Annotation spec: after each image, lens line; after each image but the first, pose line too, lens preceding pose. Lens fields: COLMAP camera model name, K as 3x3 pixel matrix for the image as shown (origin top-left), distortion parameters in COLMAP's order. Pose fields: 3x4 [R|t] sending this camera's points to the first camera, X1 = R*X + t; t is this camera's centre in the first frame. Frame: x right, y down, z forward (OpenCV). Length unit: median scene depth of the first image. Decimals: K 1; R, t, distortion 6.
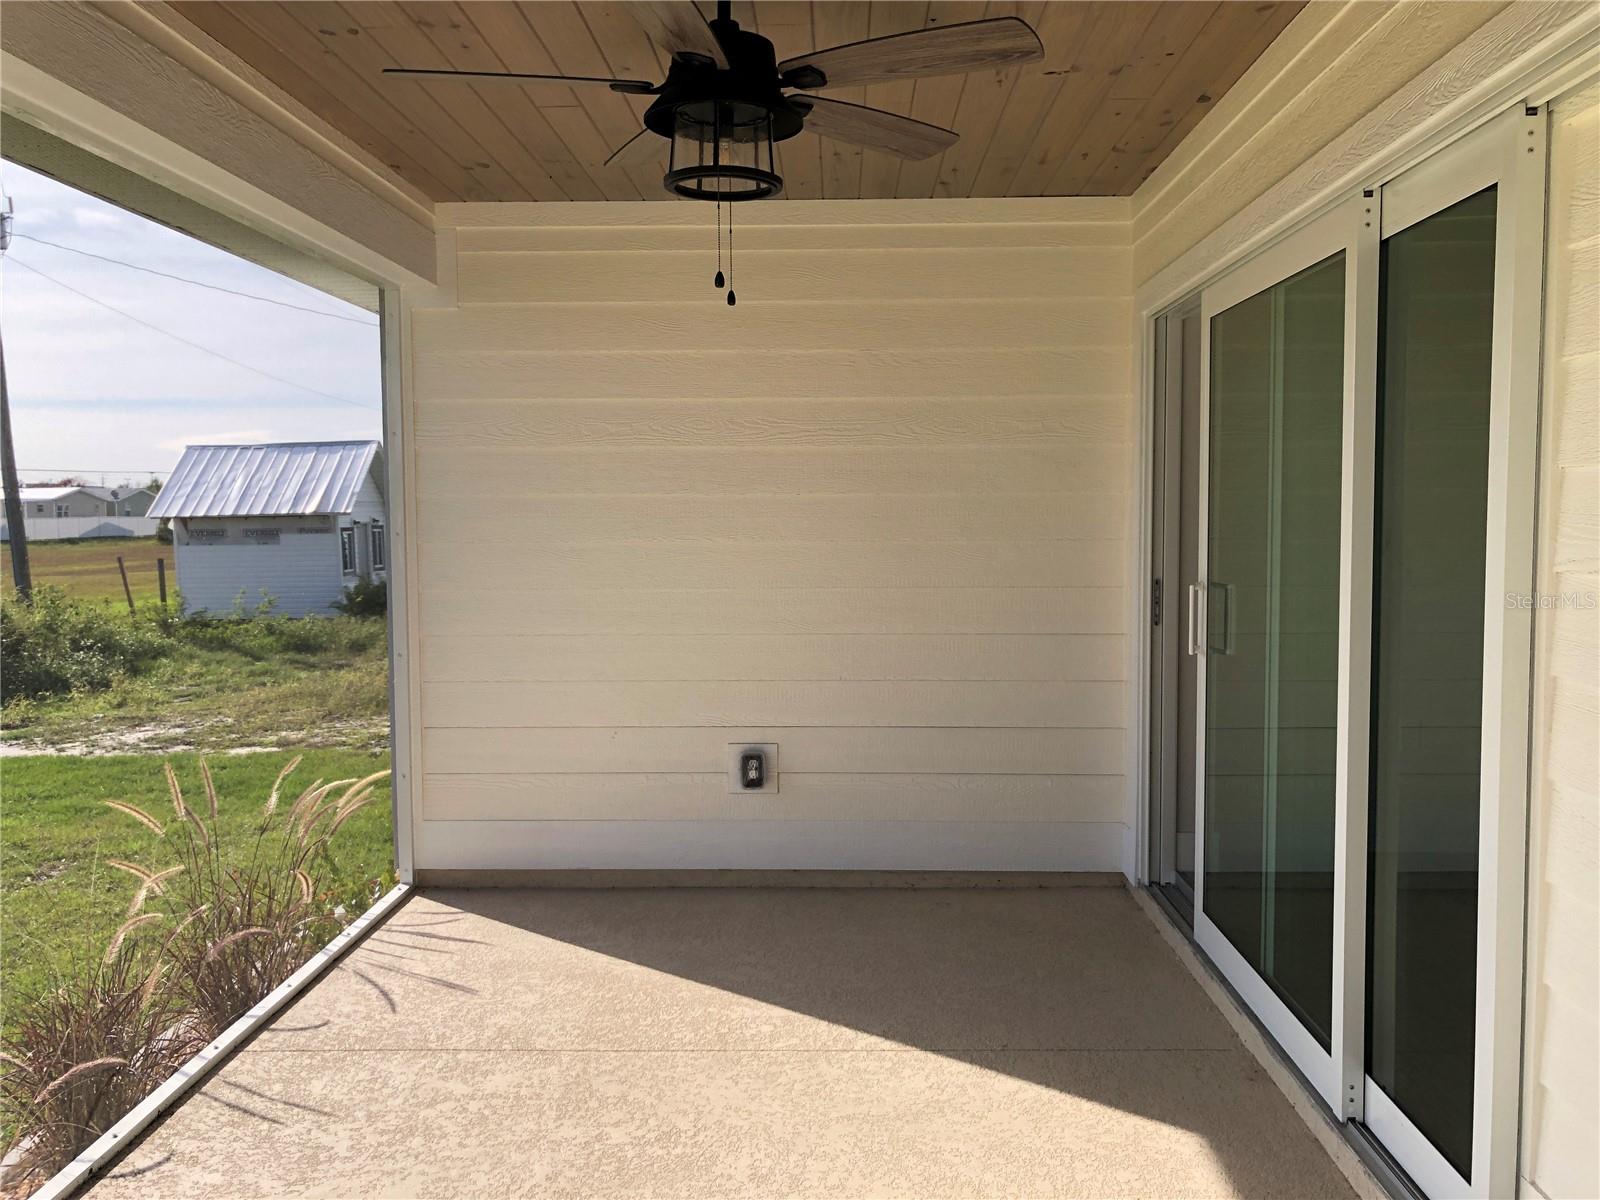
lens RADIAL K [[1304.6, 0, 800.0], [0, 1304.6, 600.0], [0, 0, 1]] dist [0.026743, -0.014788]
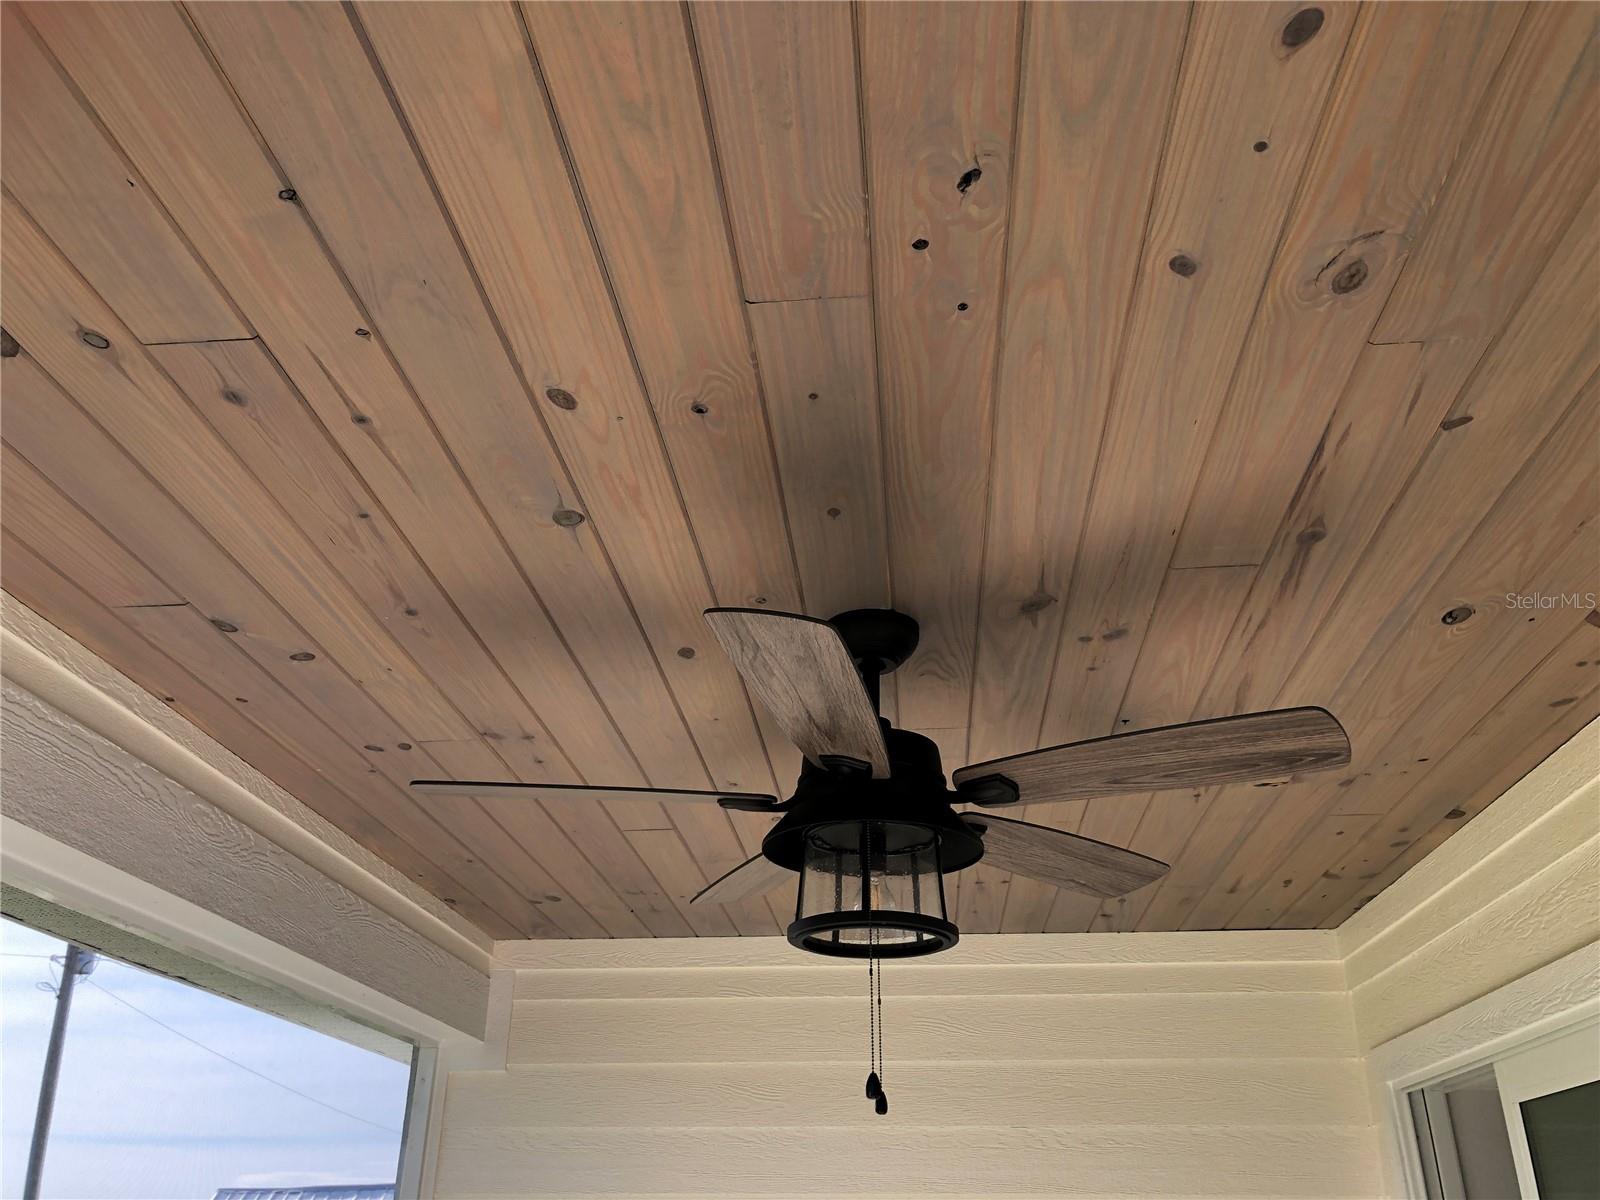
lens RADIAL K [[1304.6, 0, 800.0], [0, 1304.6, 600.0], [0, 0, 1]] dist [0.026743, -0.014788]
pose [[0.998398, -0.016139, -0.054229, -0.053977], [-0.013643, 0.861498, -0.507578, -0.109834], [0.054910, 0.507505, 0.859897, 0.288033]]
